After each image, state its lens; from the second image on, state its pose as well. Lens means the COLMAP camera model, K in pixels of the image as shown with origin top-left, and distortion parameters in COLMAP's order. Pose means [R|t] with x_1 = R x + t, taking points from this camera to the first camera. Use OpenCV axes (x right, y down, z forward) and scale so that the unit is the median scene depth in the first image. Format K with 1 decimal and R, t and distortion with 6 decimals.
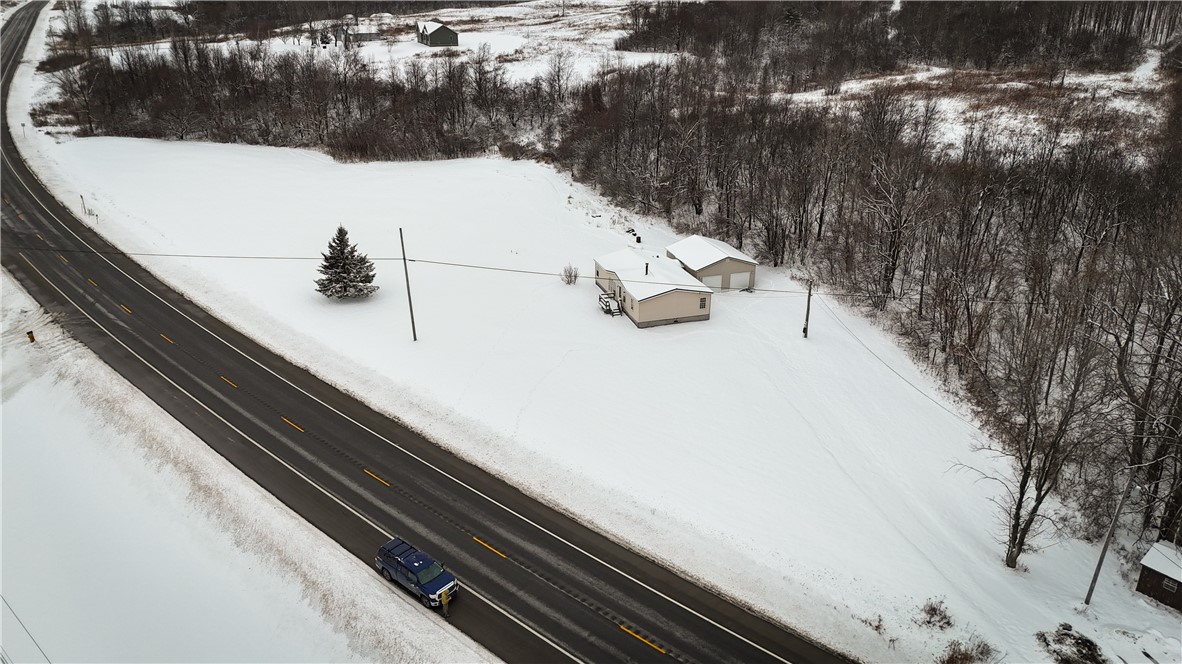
lens RADIAL K [[860.0, 0, 588.6], [0, 860.0, 329.5], [0, 0, 1]] dist [0.089137, -0.081802]
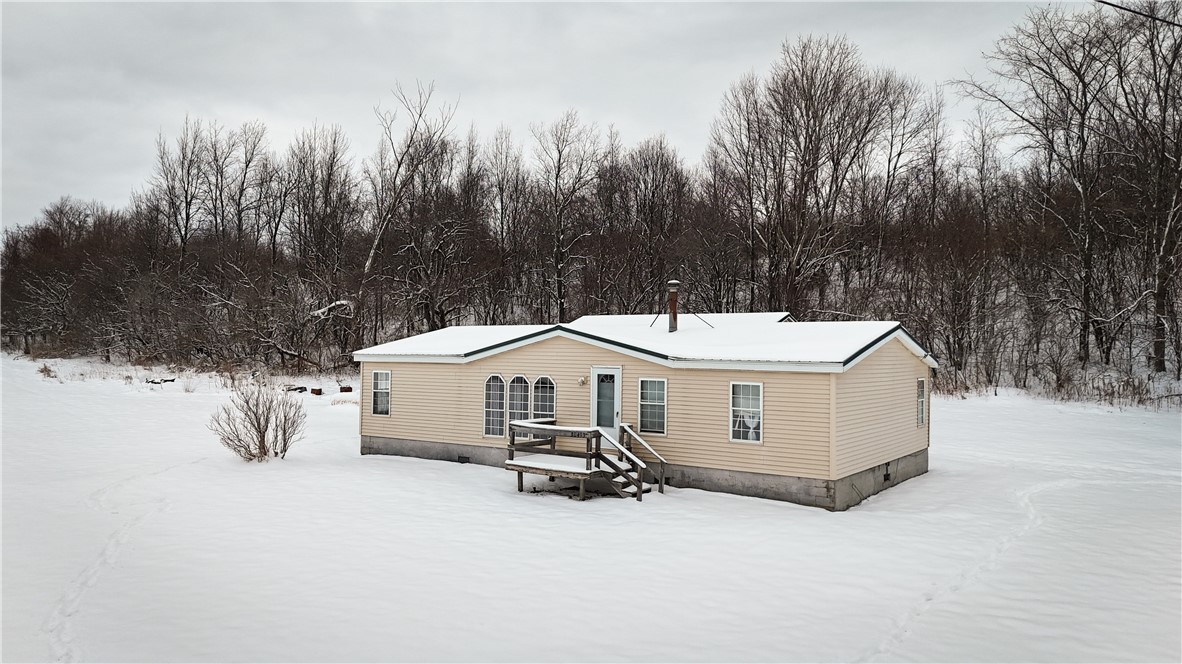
lens RADIAL K [[860.0, 0, 588.6], [0, 860.0, 329.5], [0, 0, 1]] dist [0.089137, -0.081802]
pose [[0.782080, 0.021647, 0.622802, -0.077766], [0.228265, 0.919988, -0.318618, 0.007814], [-0.579868, 0.391349, 0.714563, 0.589281]]
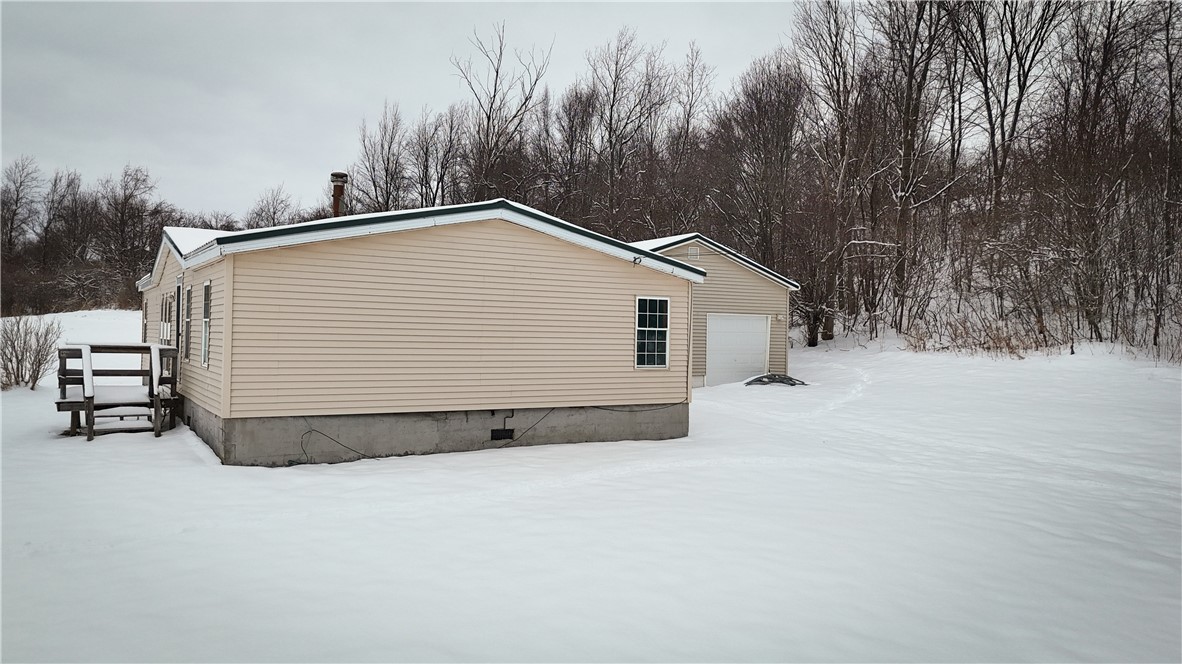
lens RADIAL K [[860.0, 0, 588.6], [0, 860.0, 329.5], [0, 0, 1]] dist [0.089137, -0.081802]
pose [[0.972495, 0.020534, 0.232017, 0.054895], [0.070442, 0.923534, -0.376992, 0.023153], [-0.222017, 0.382966, 0.896686, 0.580631]]
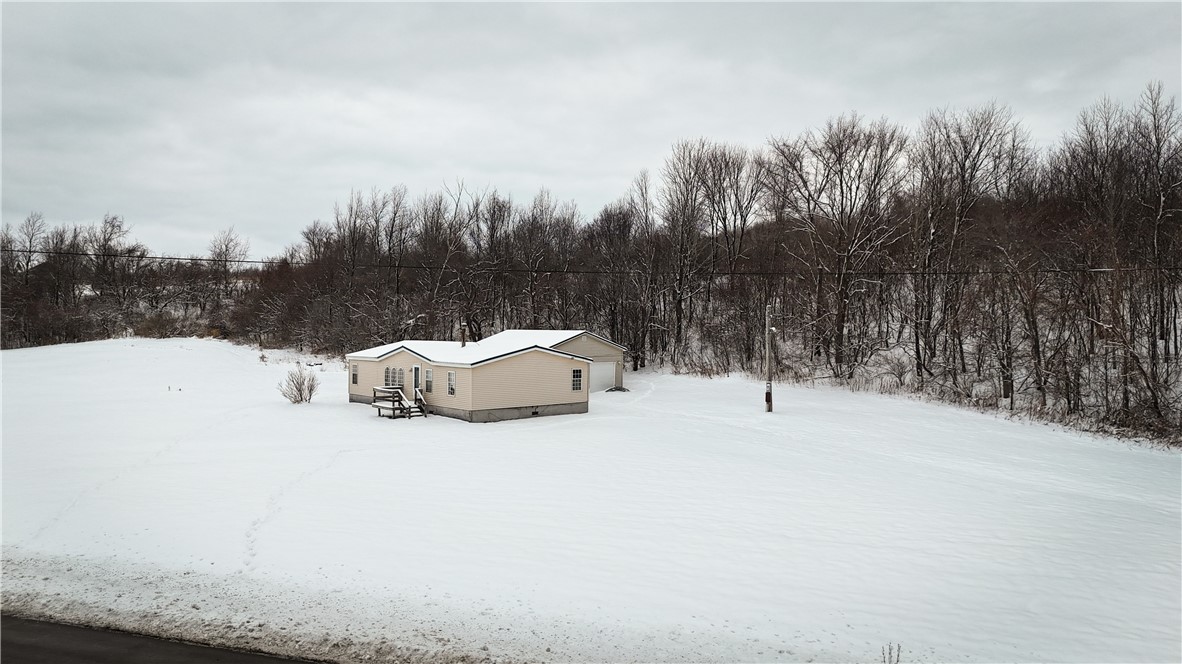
lens RADIAL K [[860.0, 0, 588.6], [0, 860.0, 329.5], [0, 0, 1]] dist [0.089137, -0.081802]
pose [[0.921572, 0.001183, 0.388207, -0.051004], [0.144382, 0.927217, -0.345577, 0.090056], [-0.360360, 0.374524, 0.854326, 0.352398]]
